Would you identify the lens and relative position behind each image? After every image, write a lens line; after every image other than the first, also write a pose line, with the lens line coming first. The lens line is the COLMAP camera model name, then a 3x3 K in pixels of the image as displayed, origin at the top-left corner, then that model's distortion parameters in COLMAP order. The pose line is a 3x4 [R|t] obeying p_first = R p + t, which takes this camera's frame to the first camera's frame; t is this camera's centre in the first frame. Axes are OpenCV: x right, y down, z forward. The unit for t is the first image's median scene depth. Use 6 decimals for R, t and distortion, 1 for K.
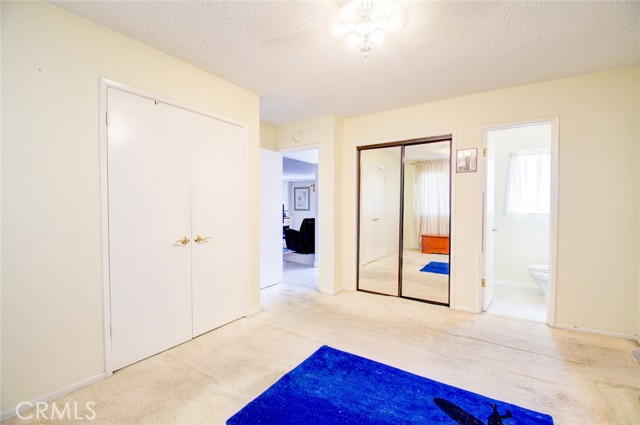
lens RADIAL K [[282.9, 0, 324.0], [0, 282.9, 211.5], [0, 0, 1]] dist [-0.000550, -0.000329]
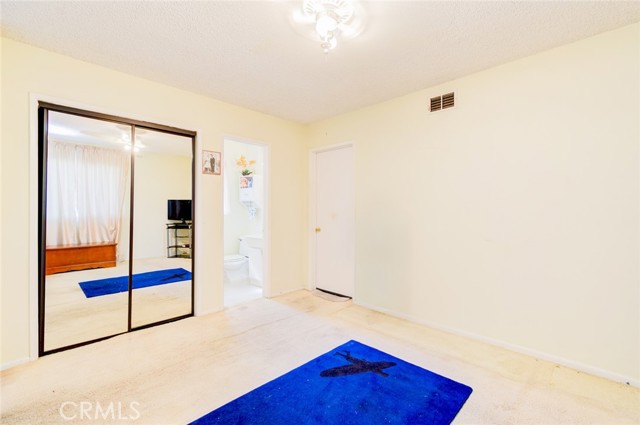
lens RADIAL K [[282.9, 0, 324.1], [0, 282.9, 210.2], [0, 0, 1]] dist [-0.000550, -0.000329]
pose [[0.208955, -0.004064, 0.977917, -0.437057], [0.014410, 0.999896, 0.001076, -0.006190], [-0.977819, 0.013867, 0.208992, 0.445116]]
